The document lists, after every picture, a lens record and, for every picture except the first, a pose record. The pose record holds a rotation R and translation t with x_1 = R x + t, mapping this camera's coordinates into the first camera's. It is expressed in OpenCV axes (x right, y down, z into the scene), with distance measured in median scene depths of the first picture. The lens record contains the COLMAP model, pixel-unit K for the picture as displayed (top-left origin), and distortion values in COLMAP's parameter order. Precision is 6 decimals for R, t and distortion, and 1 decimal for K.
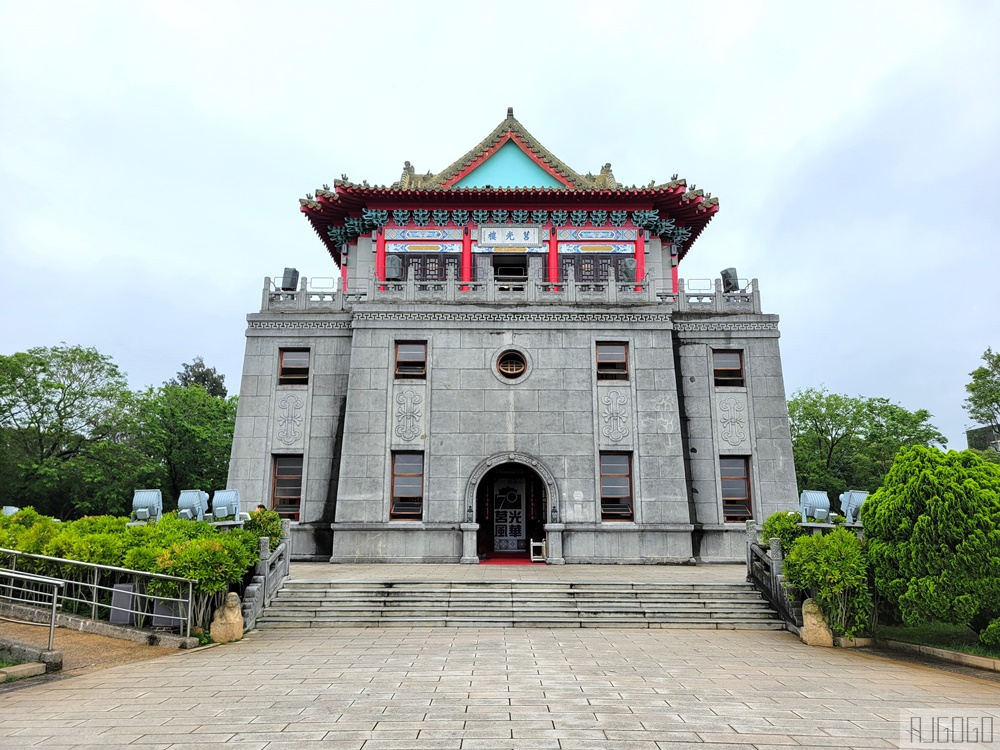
lens RADIAL K [[760.1, 0, 500.0], [0, 760.1, 375.0], [0, 0, 1]] dist [0.030021, 0.000870]
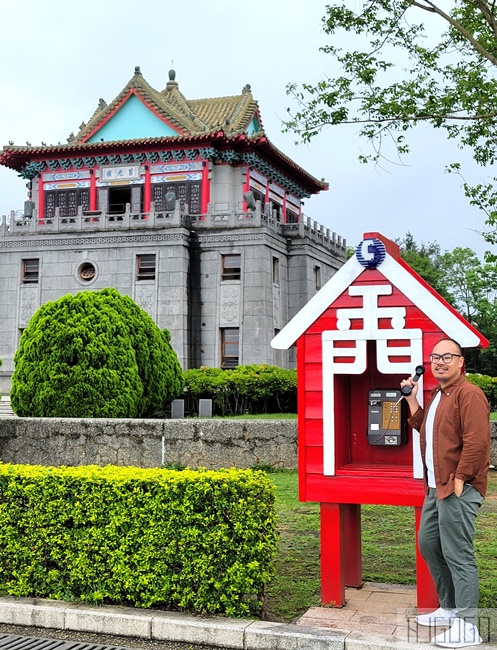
lens RADIAL K [[966.1, 0, 248.5], [0, 966.1, 325.0], [0, 0, 1]] dist [0.009351, -0.014326]
pose [[0.942220, -0.016792, -0.334575, 0.971140], [0.060745, 0.990750, 0.121342, -0.124554], [0.329442, -0.134654, 0.934524, -0.738718]]
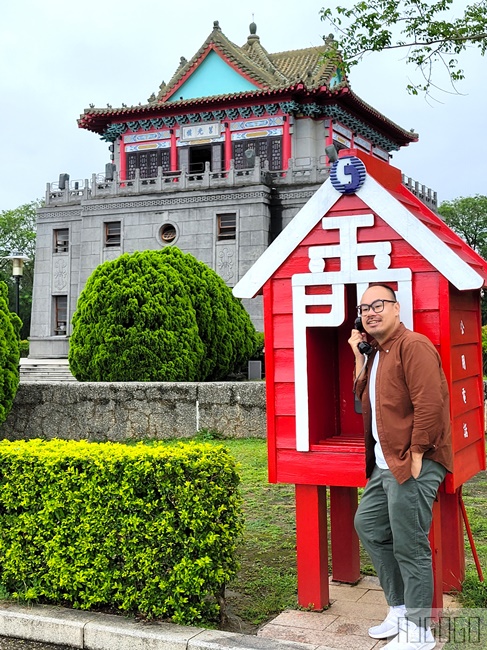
lens RADIAL K [[961.4, 0, 243.5], [0, 961.4, 325.0], [0, 0, 1]] dist [0.012507, 0.010435]
pose [[0.898308, -0.019961, -0.438912, 0.986777], [0.096111, 0.983701, 0.151970, -0.110919], [0.428725, -0.178701, 0.885585, -0.675656]]
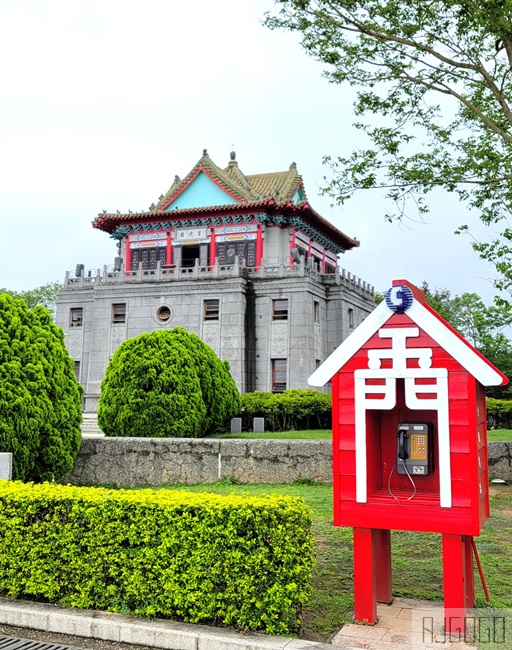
lens RADIAL K [[771.4, 0, 254.7], [0, 771.4, 336.0], [0, 0, 1]] dist [0.004180, 0.022194]
pose [[0.923265, -0.026679, -0.383236, 0.962105], [0.067280, 0.993397, 0.092931, -0.123023], [0.378226, -0.111584, 0.918963, -0.705031]]
